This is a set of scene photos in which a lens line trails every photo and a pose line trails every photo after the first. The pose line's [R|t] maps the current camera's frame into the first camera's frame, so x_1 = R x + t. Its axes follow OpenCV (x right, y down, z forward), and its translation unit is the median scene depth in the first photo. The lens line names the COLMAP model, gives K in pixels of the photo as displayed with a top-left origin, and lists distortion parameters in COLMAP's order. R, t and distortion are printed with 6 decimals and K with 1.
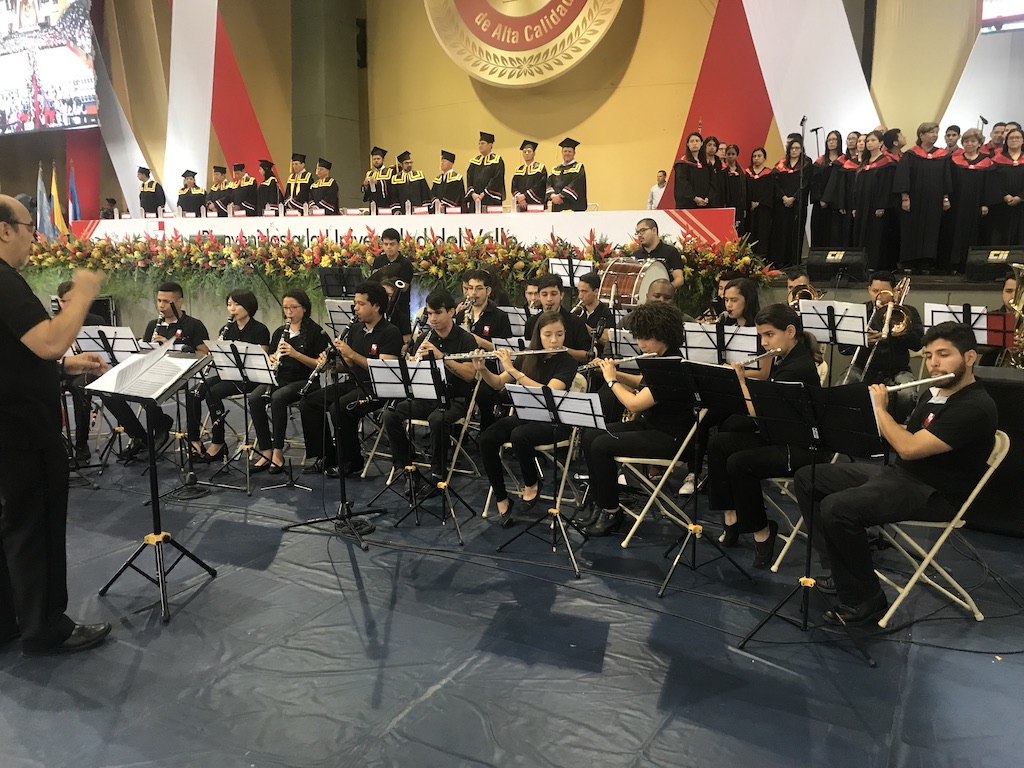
lens RADIAL K [[839.8, 0, 512.0], [0, 839.8, 384.0], [0, 0, 1]] dist [0.057763, -0.269824]
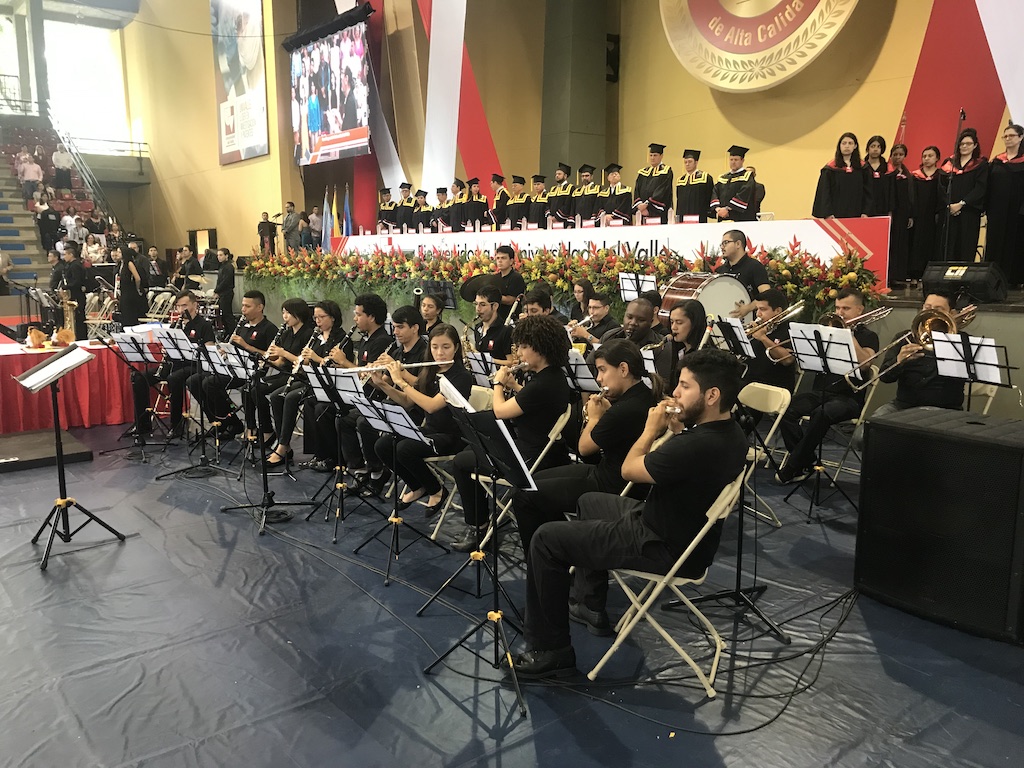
lens RADIAL K [[841.9, 0, 512.3], [0, 841.9, 404.2], [0, 0, 1]] dist [-0.068361, 0.090326]
pose [[0.923465, 0.059786, -0.378995, 0.184808], [-0.054292, 0.998208, 0.025179, -0.008972], [0.379821, -0.002675, 0.925056, 0.028821]]
